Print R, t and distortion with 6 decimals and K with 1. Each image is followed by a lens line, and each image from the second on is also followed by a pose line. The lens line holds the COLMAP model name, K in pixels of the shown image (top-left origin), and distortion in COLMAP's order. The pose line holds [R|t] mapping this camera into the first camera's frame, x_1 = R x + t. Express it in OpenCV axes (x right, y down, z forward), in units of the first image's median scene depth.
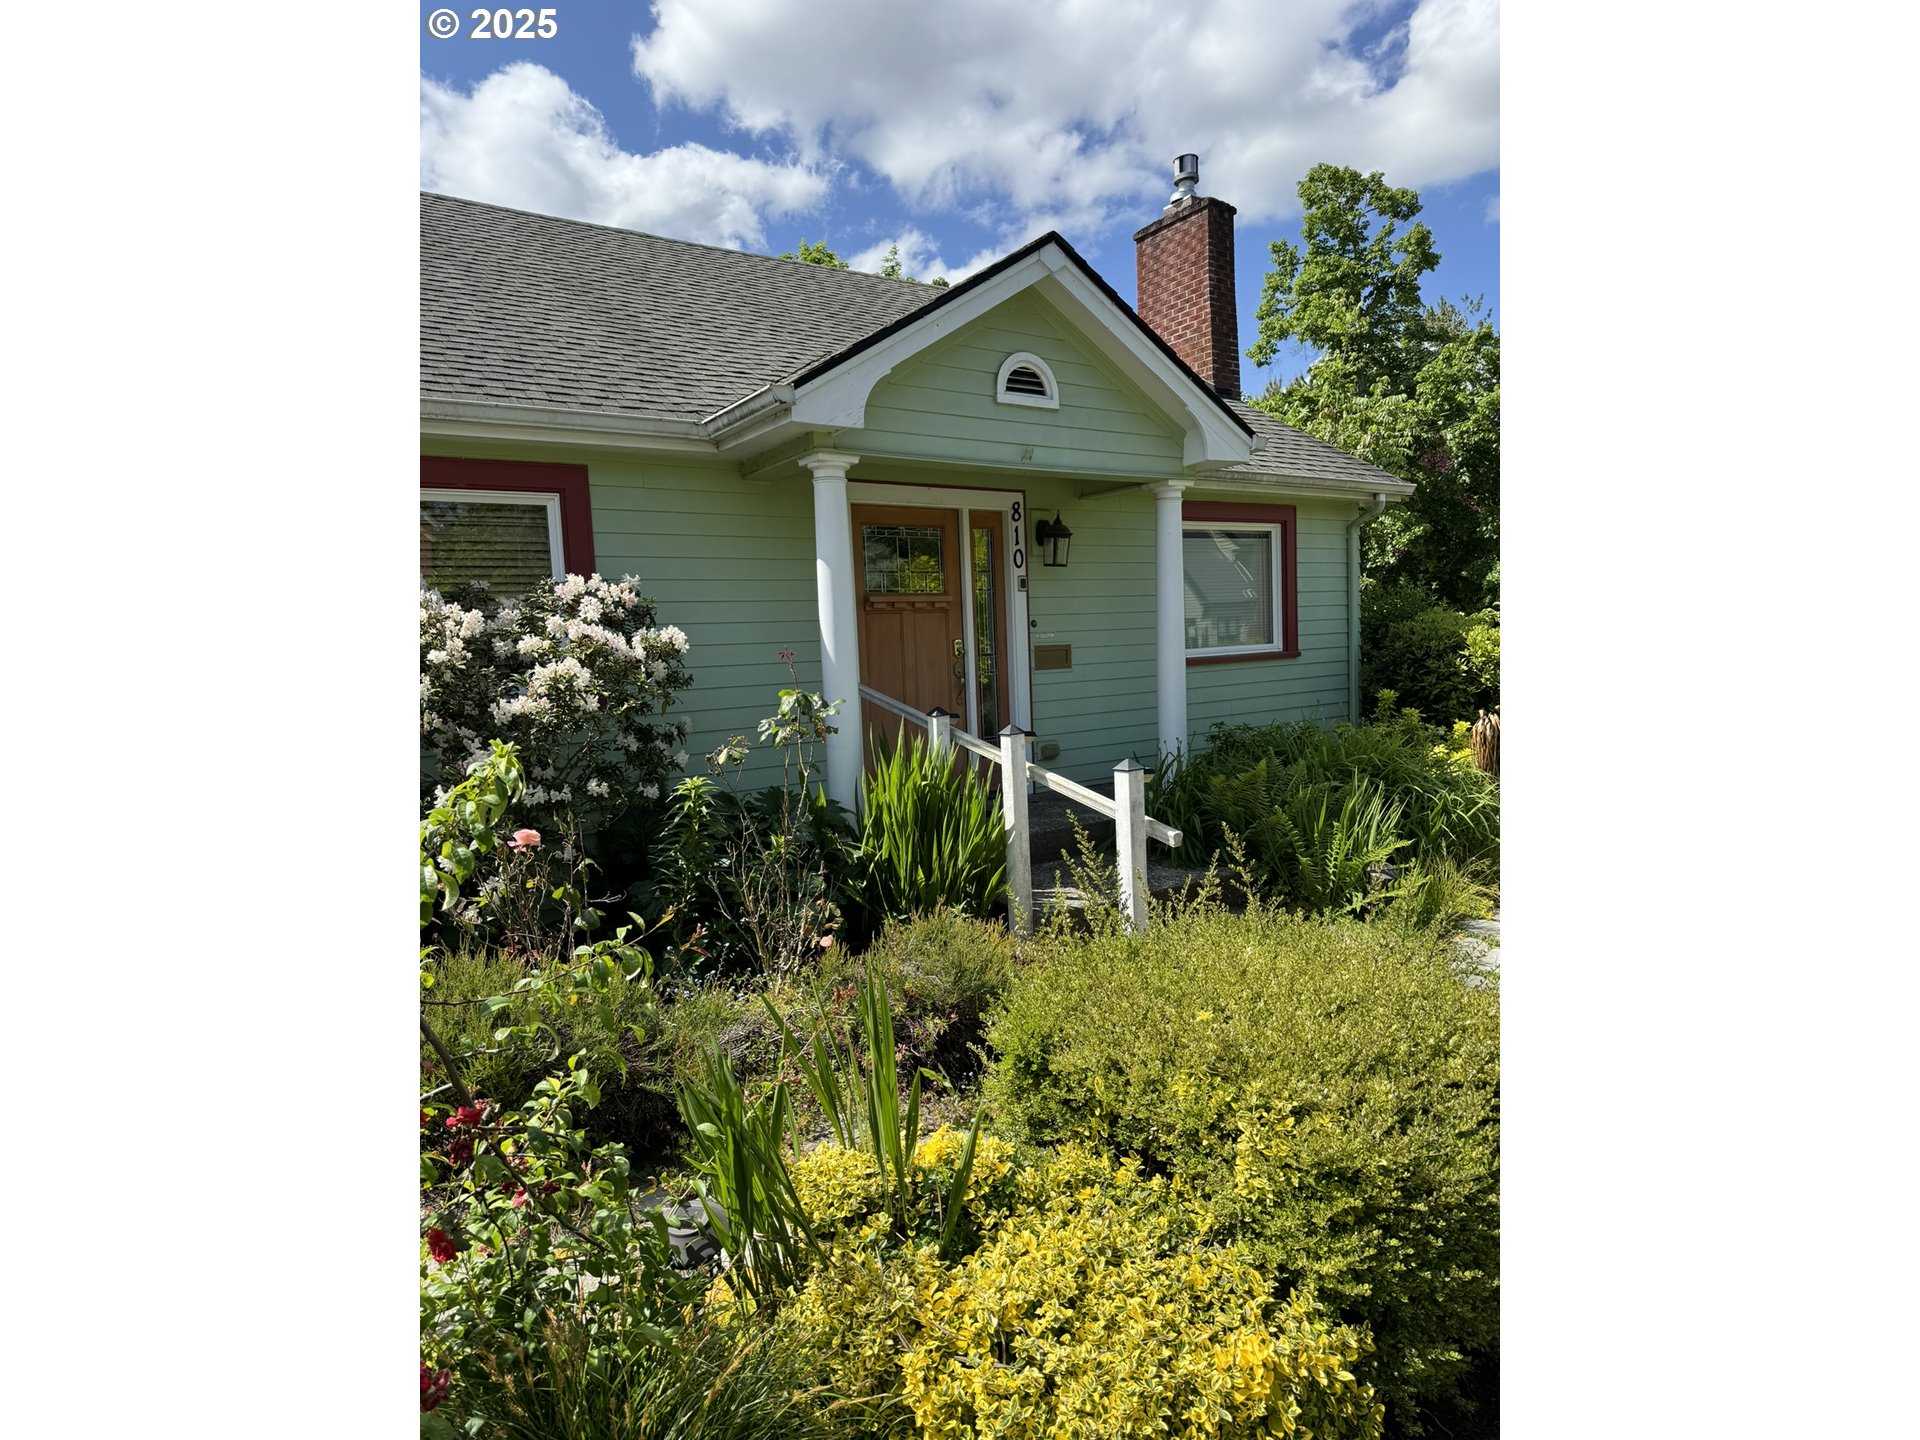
lens RADIAL K [[1002.9, 0, 956.8], [0, 1002.9, 708.9], [0, 0, 1]] dist [0.076284, -0.092710]
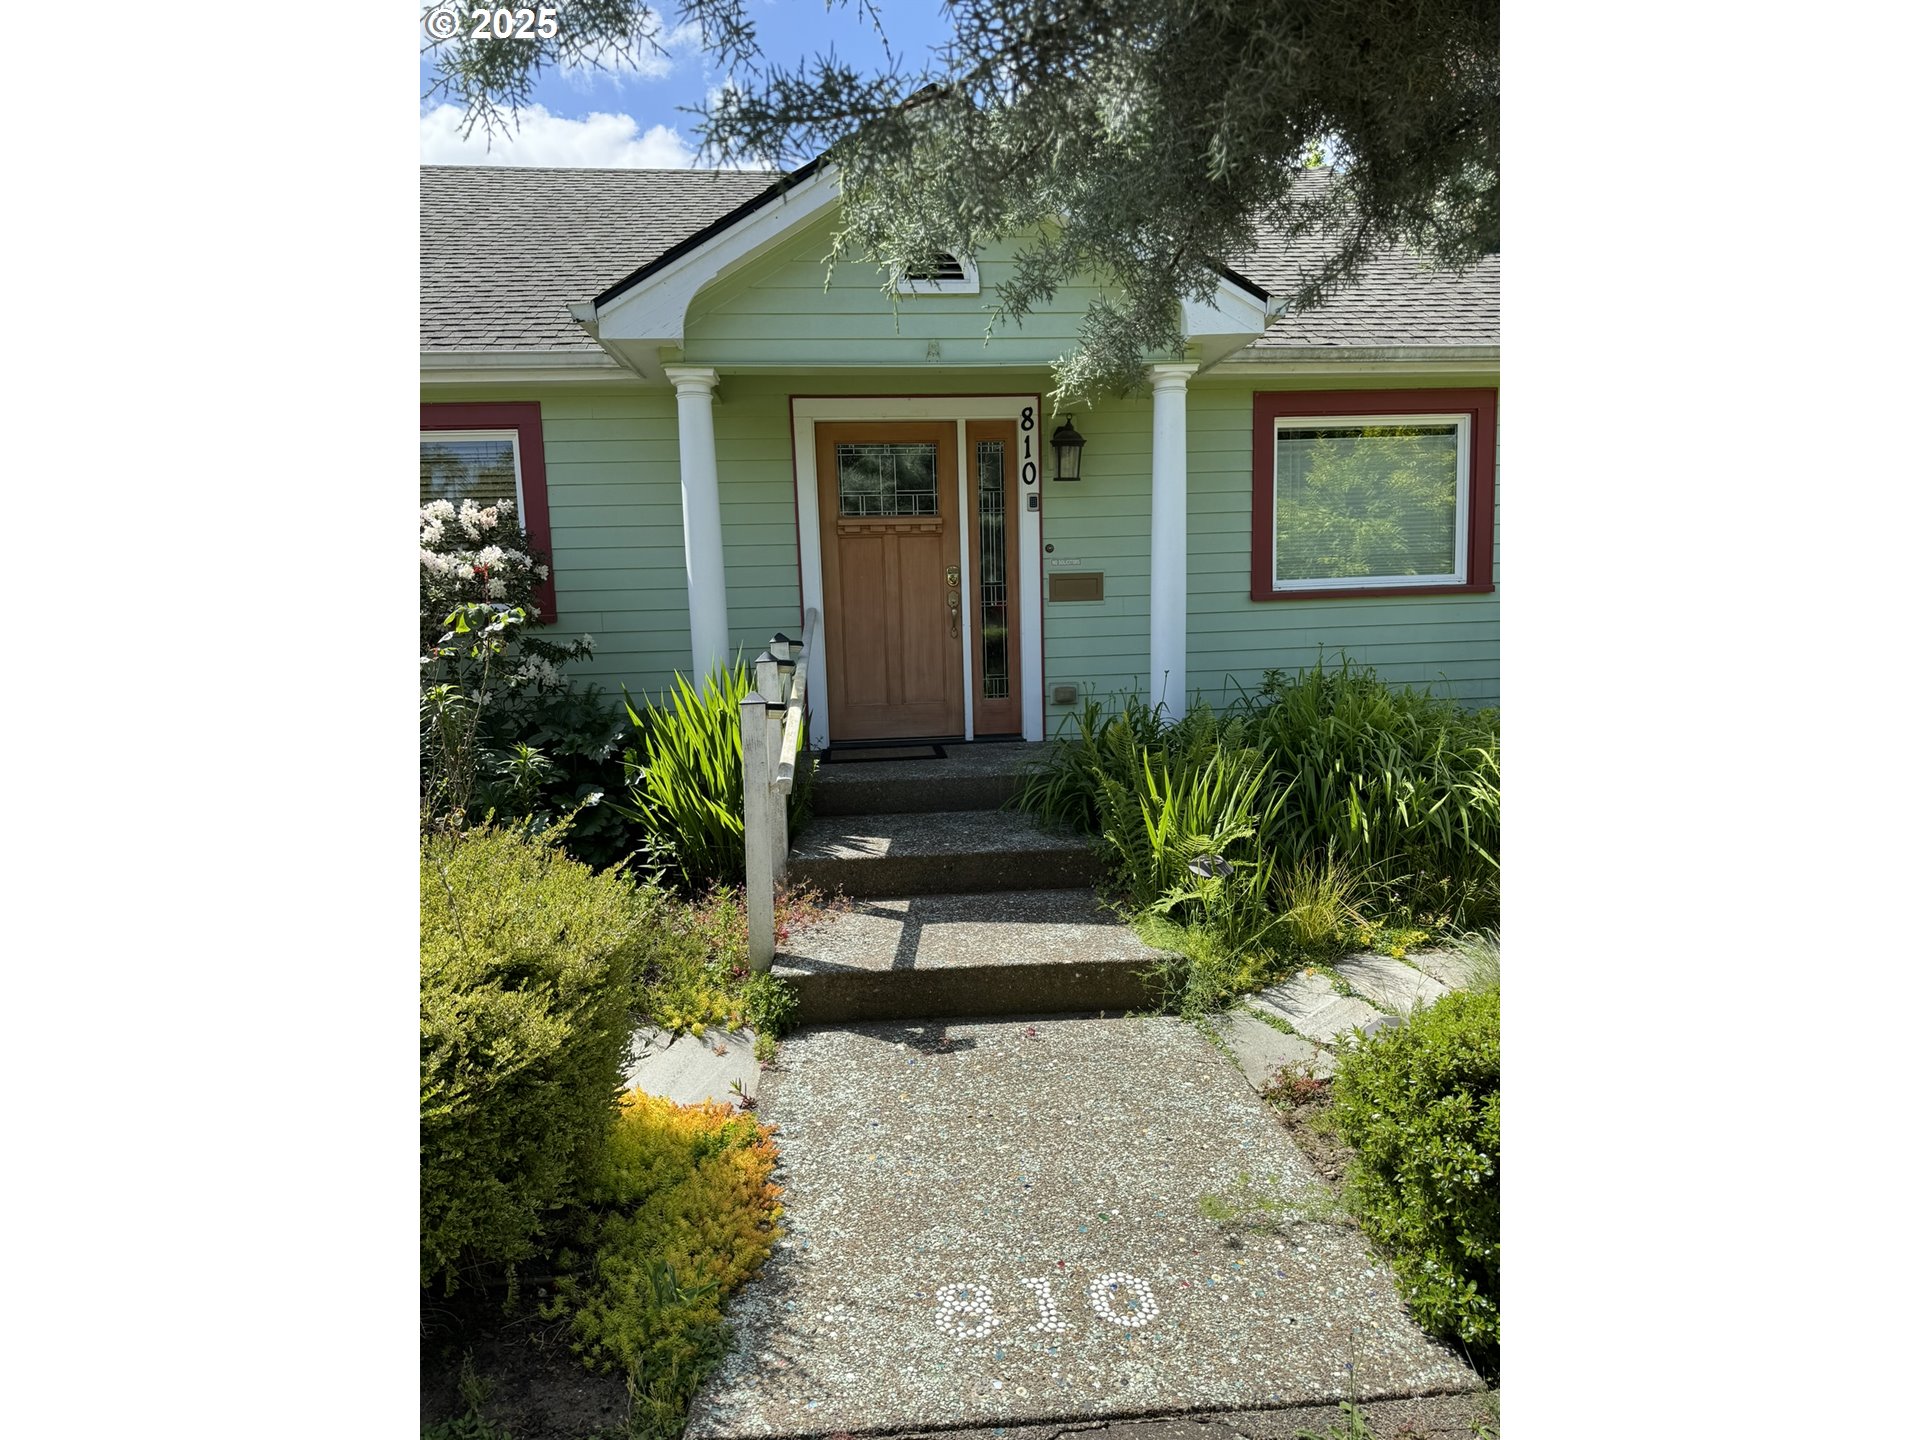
lens RADIAL K [[1015.7, 0, 960.0], [0, 1015.7, 720.0], [0, 0, 1]] dist [0.030377, -0.029467]
pose [[0.887307, 0.070837, -0.455707, 0.440852], [-0.036374, 0.995804, 0.083967, -0.007871], [0.459743, -0.057928, 0.886160, 0.177821]]
